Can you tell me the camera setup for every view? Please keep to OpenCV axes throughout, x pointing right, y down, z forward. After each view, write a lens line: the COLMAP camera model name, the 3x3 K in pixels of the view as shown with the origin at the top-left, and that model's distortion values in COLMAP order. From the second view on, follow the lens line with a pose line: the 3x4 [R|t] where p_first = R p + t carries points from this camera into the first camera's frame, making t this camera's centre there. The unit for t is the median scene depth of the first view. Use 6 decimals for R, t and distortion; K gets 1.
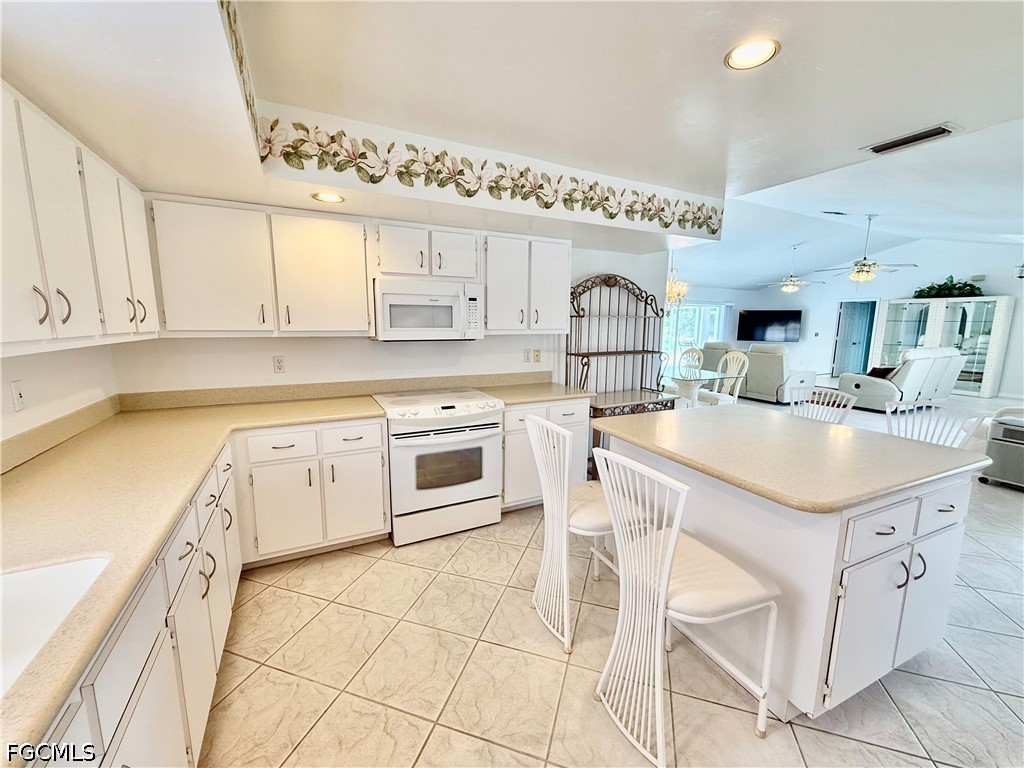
lens RADIAL K [[409.5, 0, 507.2], [0, 409.5, 381.6], [0, 0, 1]] dist [-0.002269, -0.000212]
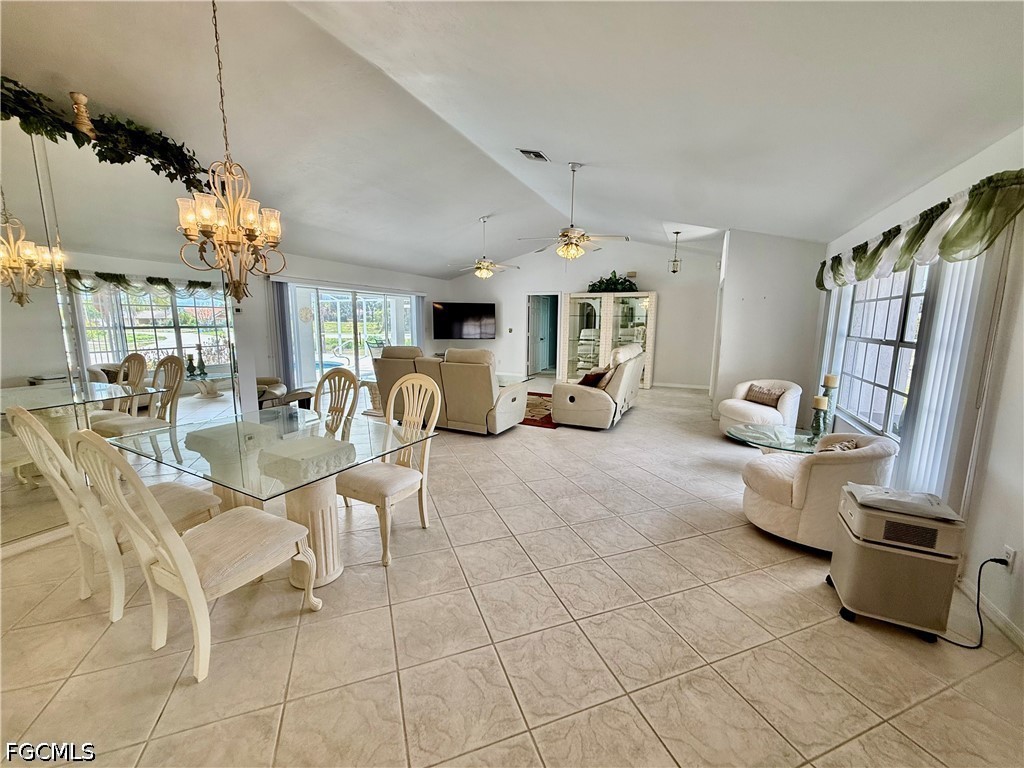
lens RADIAL K [[409.5, 0, 510.1], [0, 409.5, 382.6], [0, 0, 1]] dist [-0.002269, -0.000212]
pose [[0.780084, -0.097776, 0.617987, 0.222579], [0.090463, 0.994961, 0.043228, -0.048420], [-0.619100, 0.022183, 0.784999, 0.354768]]
